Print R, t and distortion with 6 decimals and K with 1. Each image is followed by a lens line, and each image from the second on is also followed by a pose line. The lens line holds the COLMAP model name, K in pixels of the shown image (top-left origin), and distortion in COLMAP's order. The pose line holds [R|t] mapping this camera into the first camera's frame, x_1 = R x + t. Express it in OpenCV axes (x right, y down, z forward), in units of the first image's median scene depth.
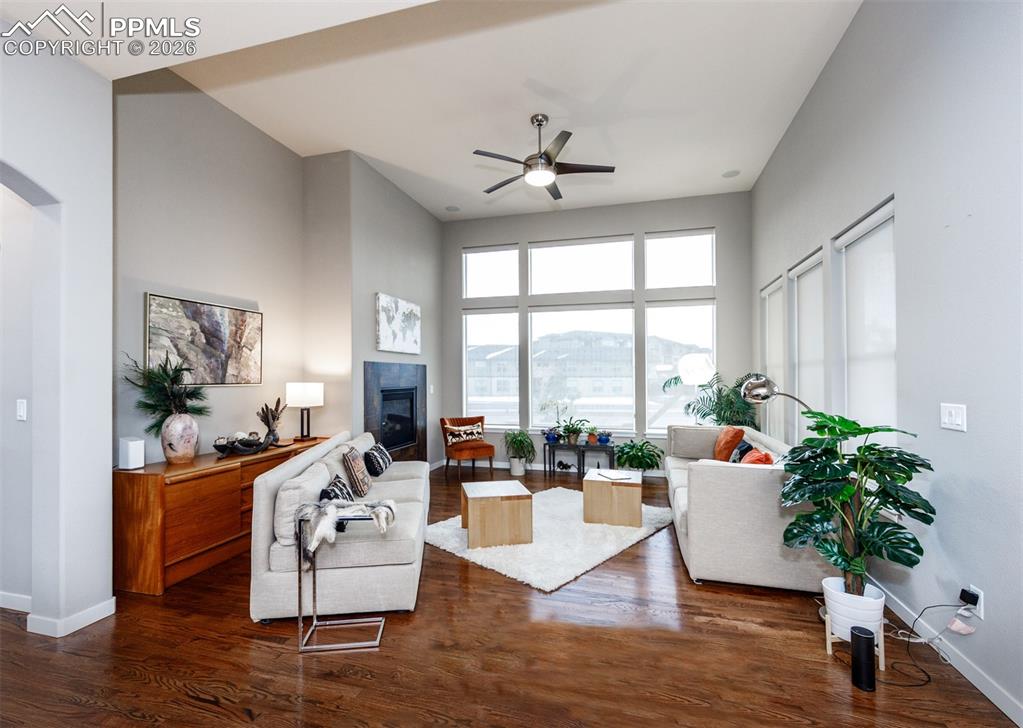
lens RADIAL K [[453.6, 0, 516.8], [0, 453.6, 373.2], [0, 0, 1]] dist [0.001071, 0.000299]
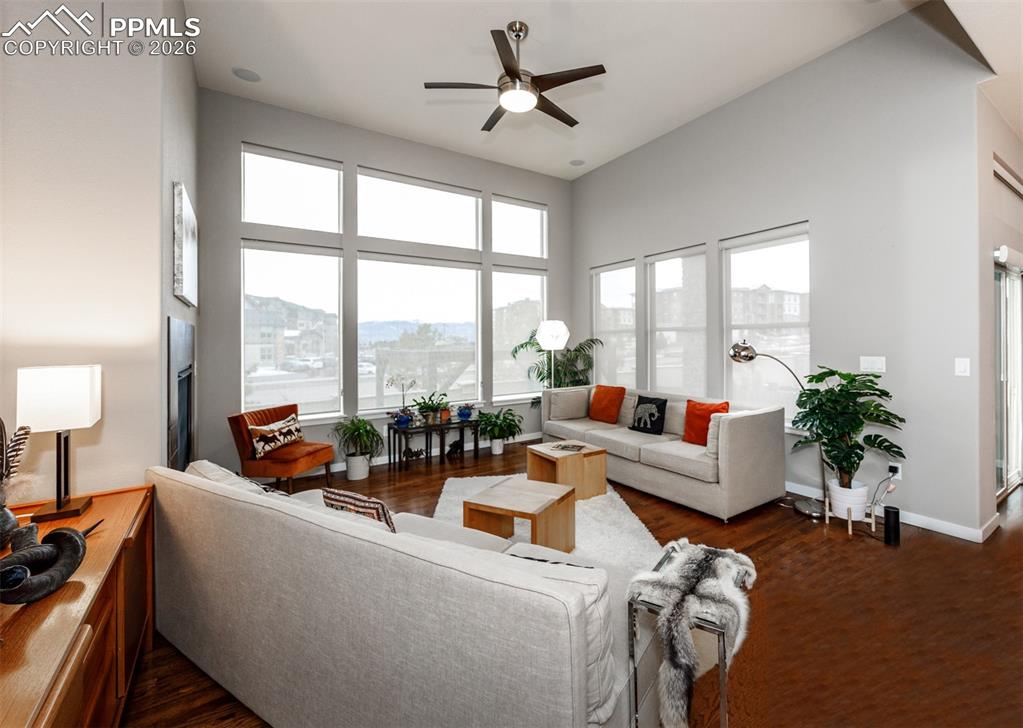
lens RADIAL K [[435.6, 0, 575.5], [0, 435.6, 336.0], [0, 0, 1]] dist [0.000026, 0.000181]
pose [[0.626351, 0.000319, 0.779541, -0.351050], [0.004167, 0.999984, -0.003757, -0.002246], [-0.779530, 0.005602, 0.626340, 0.300976]]
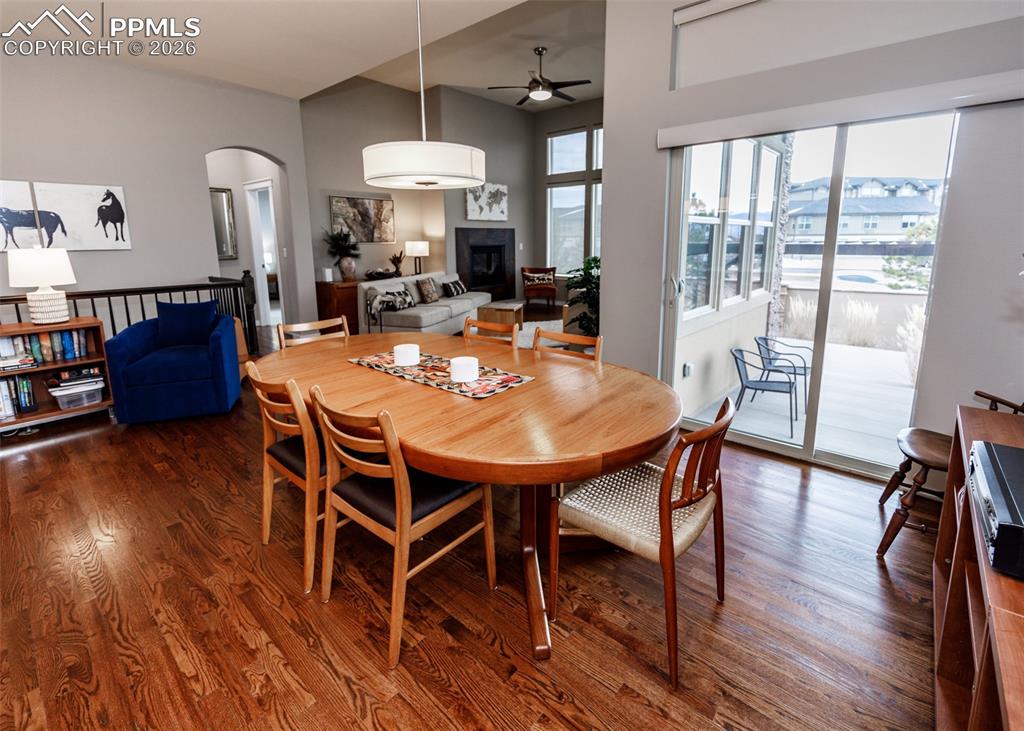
lens RADIAL K [[461.9, 0, 530.0], [0, 461.9, 317.7], [0, 0, 1]] dist [0.005210, -0.002948]
pose [[0.908325, 0.068253, -0.412659, 0.473223], [0.007837, 0.983646, 0.179942, -0.004823], [0.418192, -0.166679, 0.892935, -0.296363]]
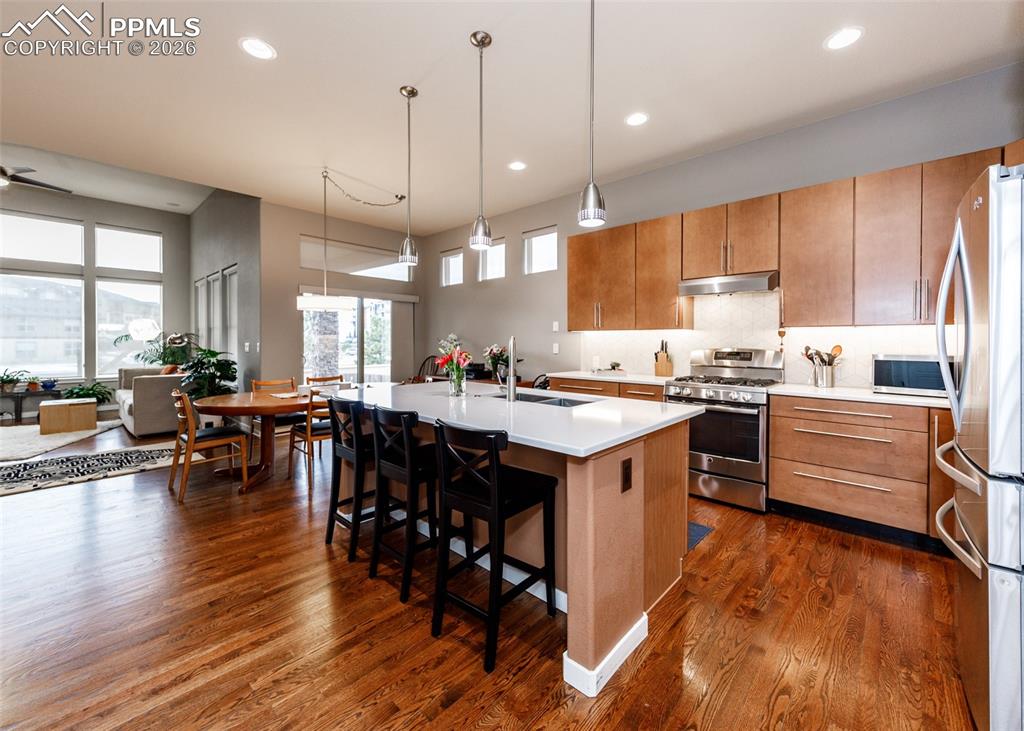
lens RADIAL K [[409.4, 0, 509.0], [0, 409.4, 341.2], [0, 0, 1]] dist [0.002304, -0.000598]
pose [[0.467446, 0.002116, 0.884019, -0.214015], [-0.013946, 0.999890, 0.004981, 0.005773], [-0.883912, -0.014657, 0.467424, -0.629024]]
